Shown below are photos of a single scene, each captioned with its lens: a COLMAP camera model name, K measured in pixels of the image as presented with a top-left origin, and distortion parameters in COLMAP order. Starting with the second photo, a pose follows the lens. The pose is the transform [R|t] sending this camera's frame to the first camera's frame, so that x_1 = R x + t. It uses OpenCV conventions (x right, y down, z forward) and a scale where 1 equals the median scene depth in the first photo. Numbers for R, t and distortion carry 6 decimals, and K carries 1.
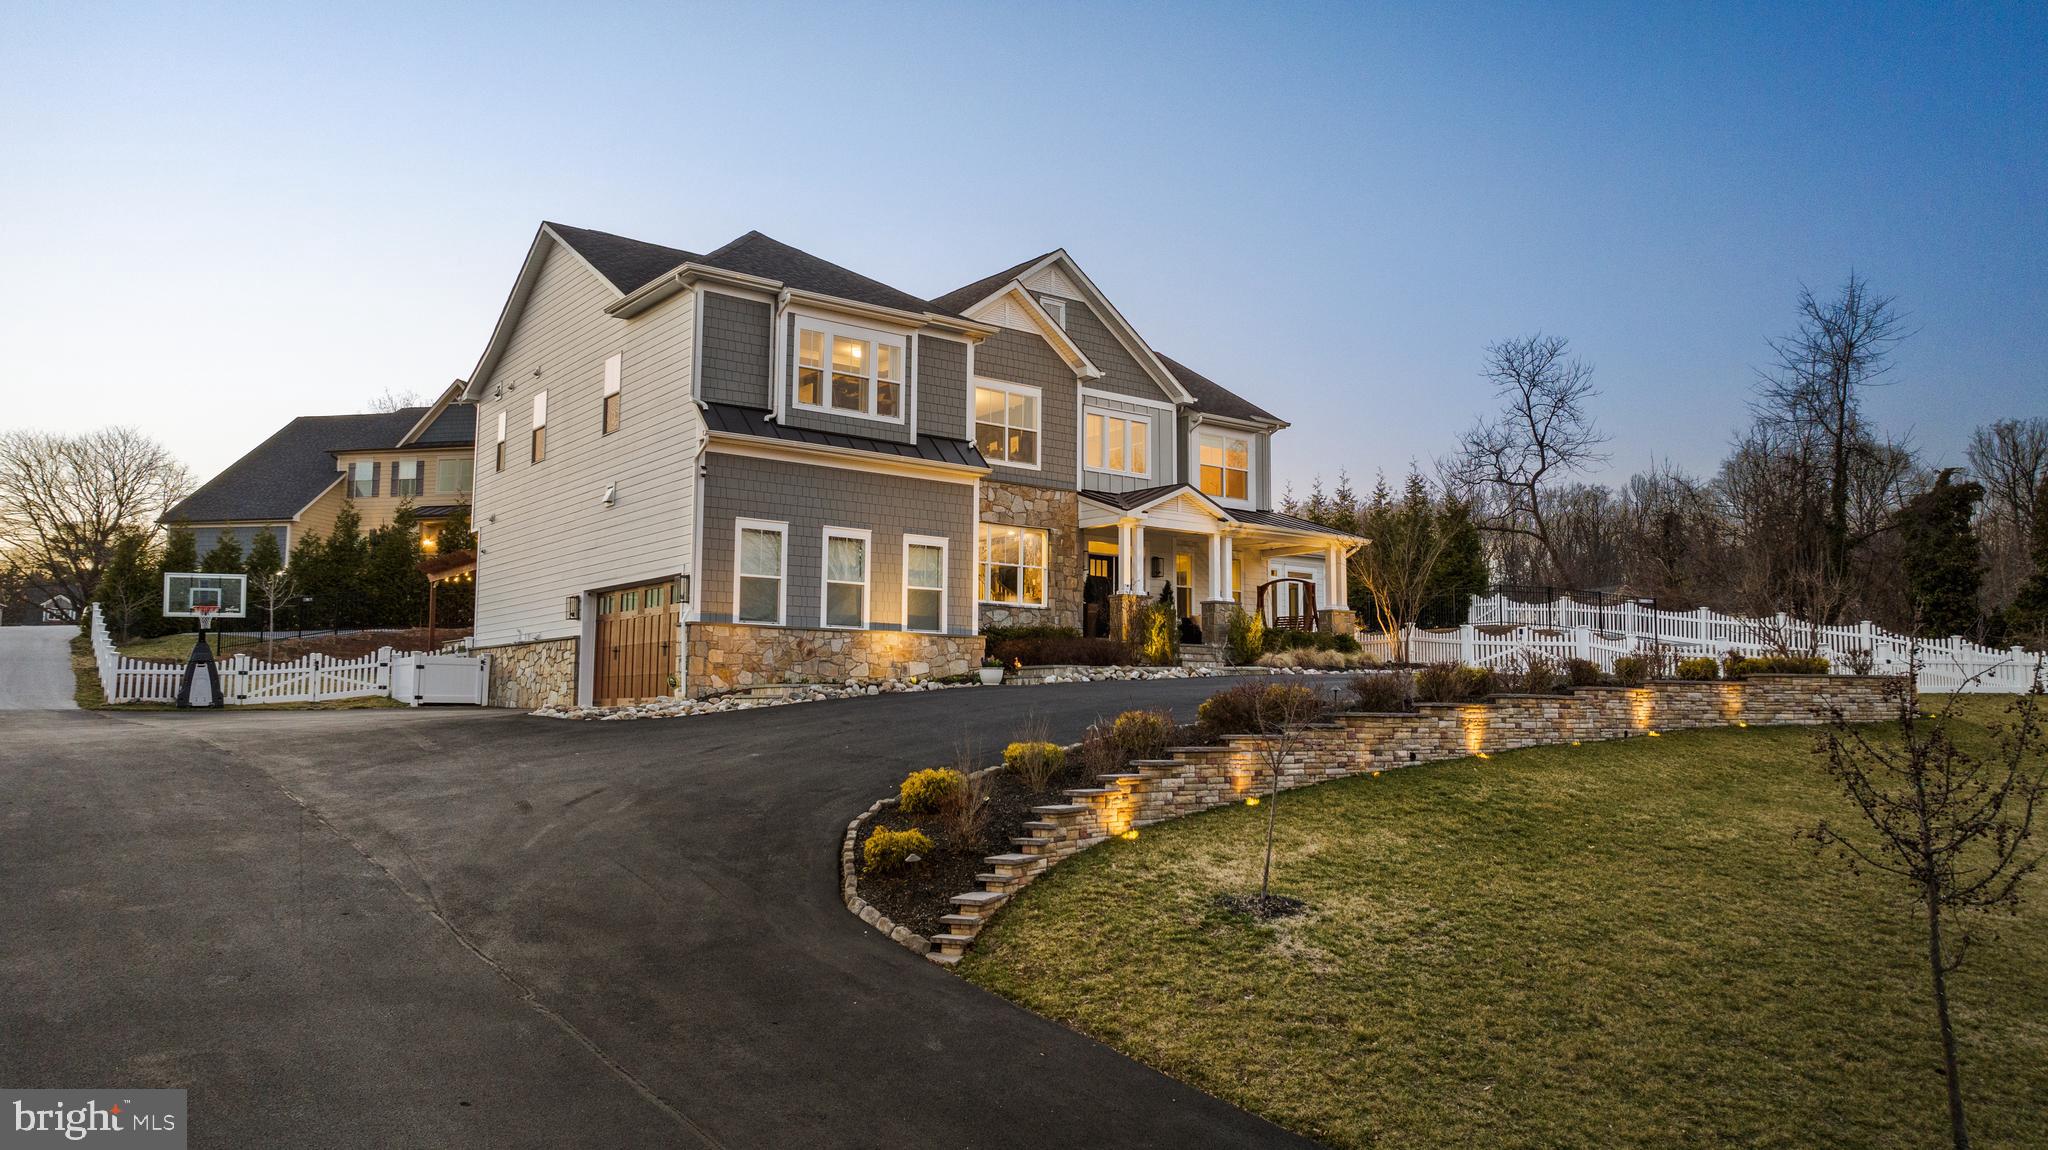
lens RADIAL K [[1447.0, 0, 1026.3], [0, 1447.0, 554.6], [0, 0, 1]] dist [-0.011818, -0.027104]
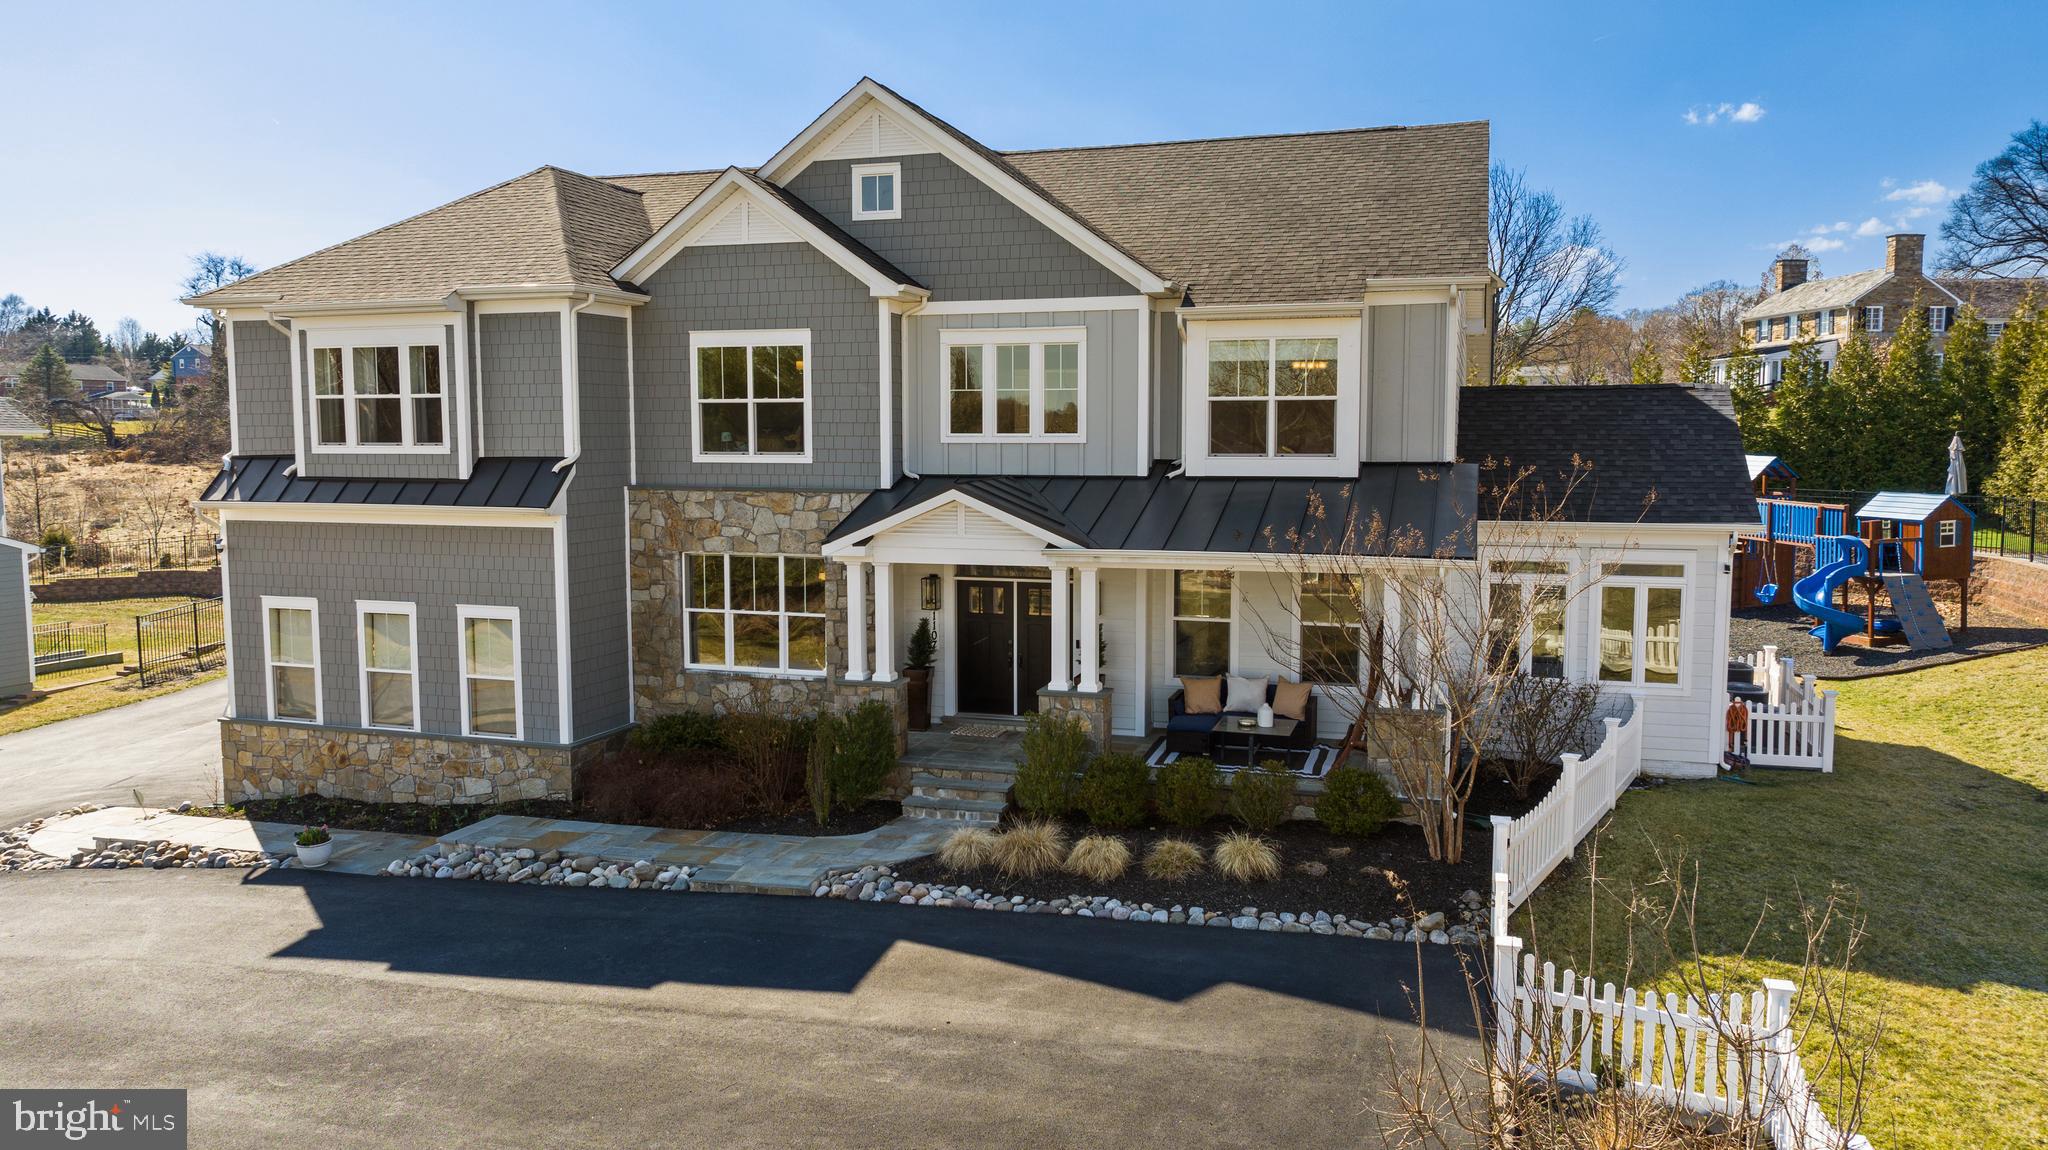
lens RADIAL K [[1447.0, 0, 1026.3], [0, 1447.0, 554.6], [0, 0, 1]] dist [-0.011818, -0.027104]
pose [[0.572498, 0.064636, -0.817355, 0.706865], [0.097684, 0.984410, 0.146268, -0.123227], [0.814066, -0.163580, 0.557259, 0.863502]]
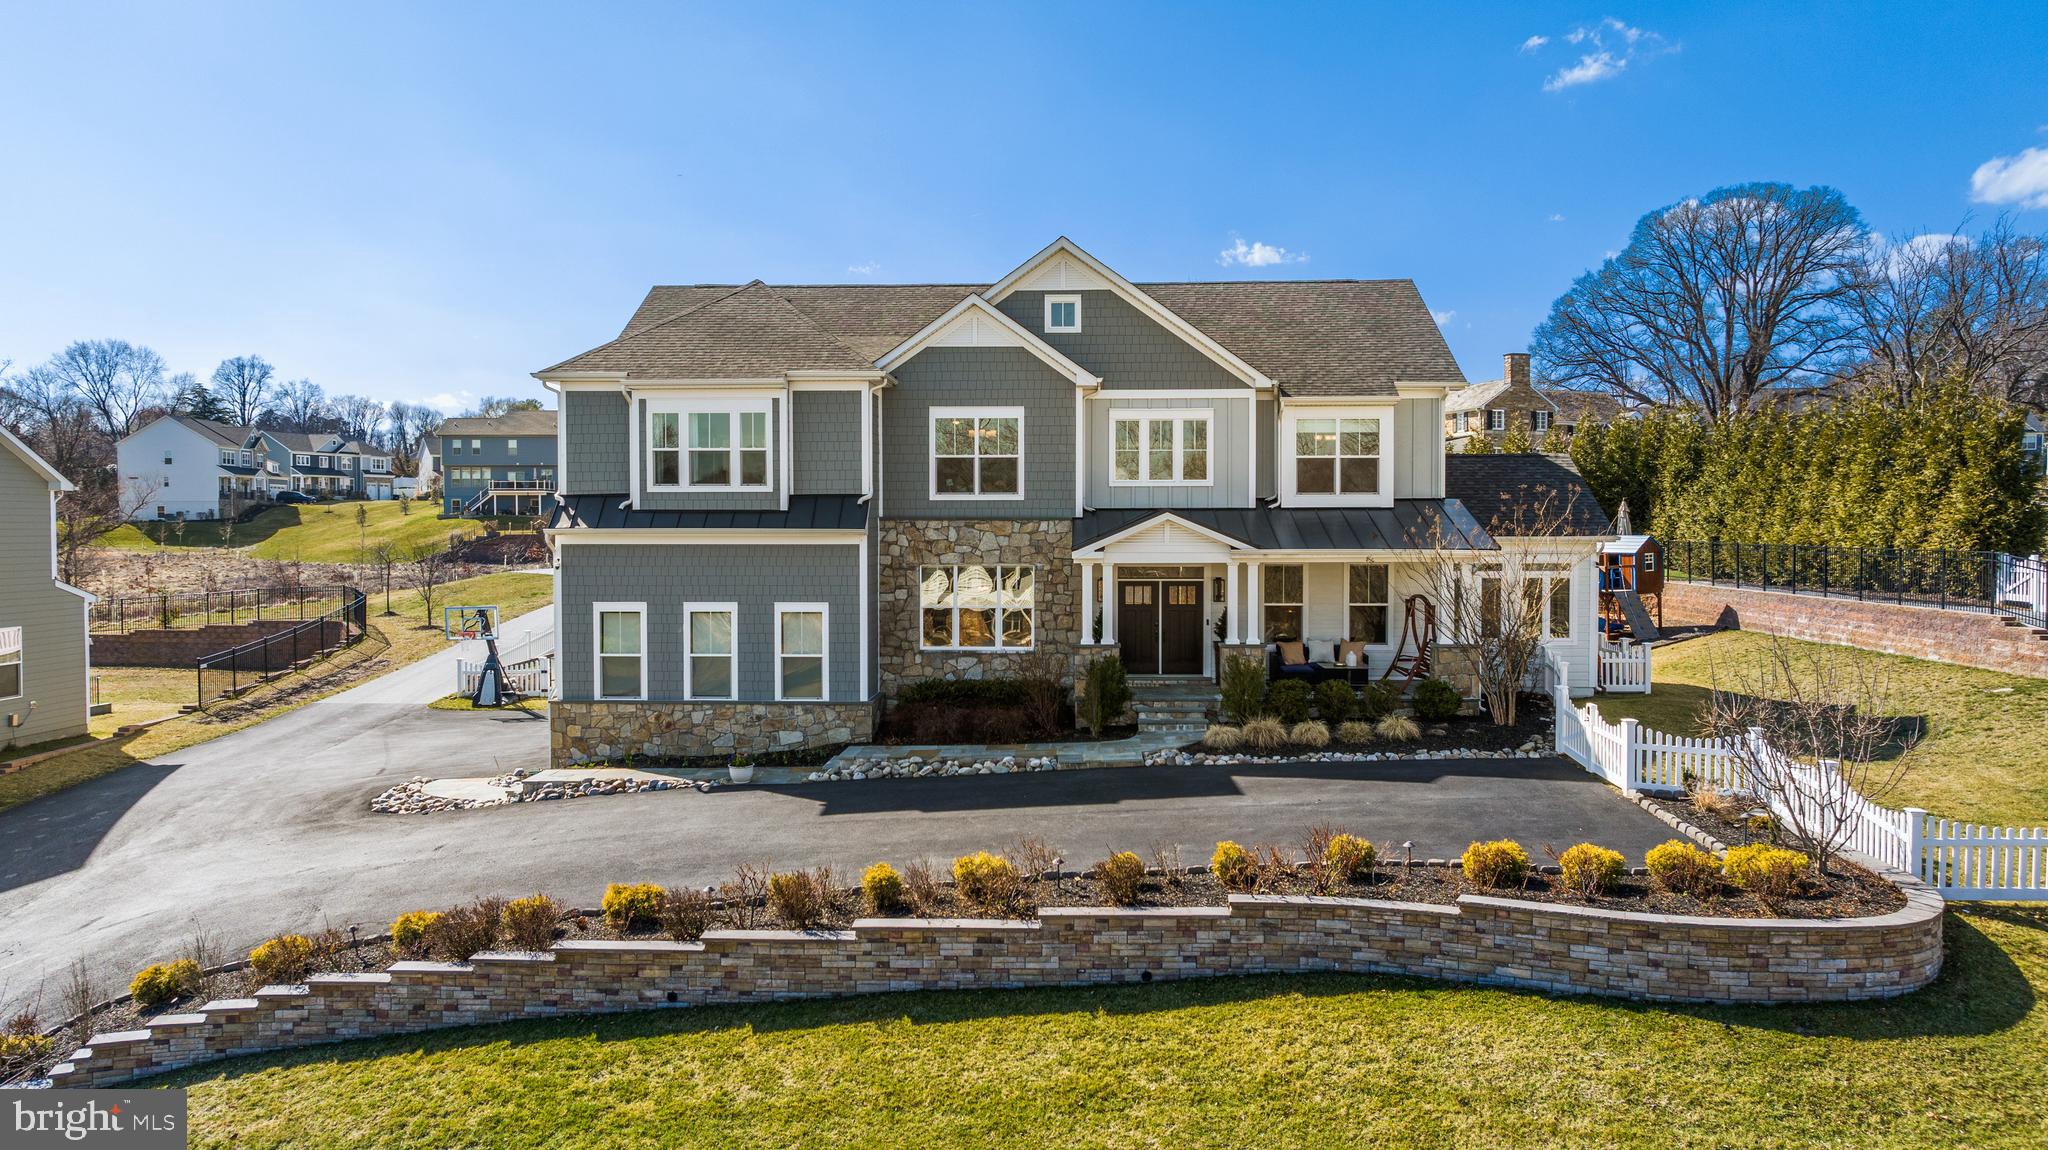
lens RADIAL K [[1447.0, 0, 1026.3], [0, 1447.0, 554.6], [0, 0, 1]] dist [-0.011818, -0.027104]
pose [[0.766714, 0.007791, -0.641942, 0.715755], [0.078732, 0.991237, 0.106066, -0.144863], [0.637143, -0.131864, 0.759382, 0.371649]]
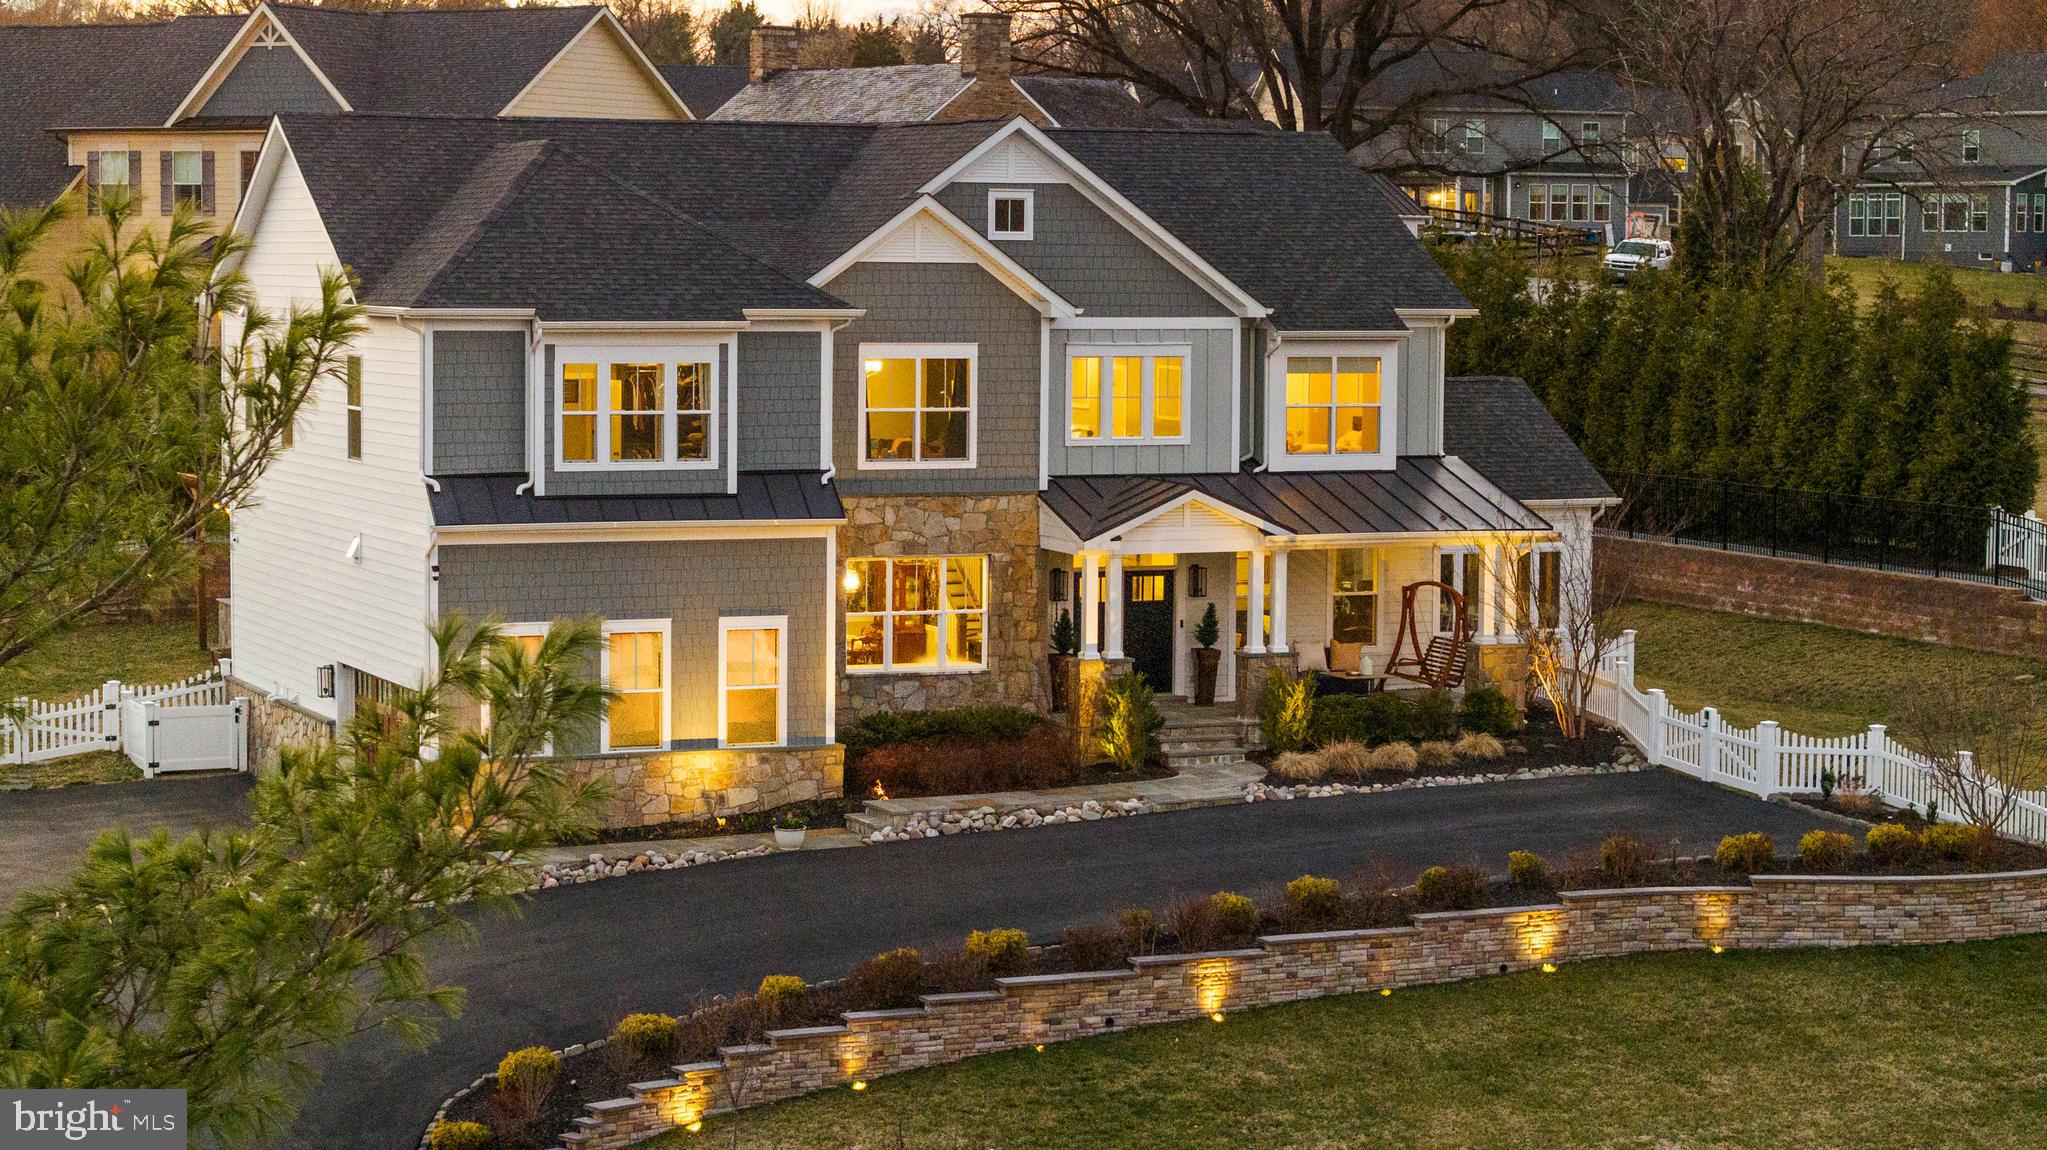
lens RADIAL K [[4136.4, 0, 1023.5], [0, 4136.4, 575.0], [0, 0, 1]] dist [-0.202904, 1.538909]
pose [[0.970440, 0.021986, -0.240341, 0.599666], [0.023996, 0.982117, 0.186734, -0.445656], [0.240148, -0.186982, 0.952558, -1.019880]]
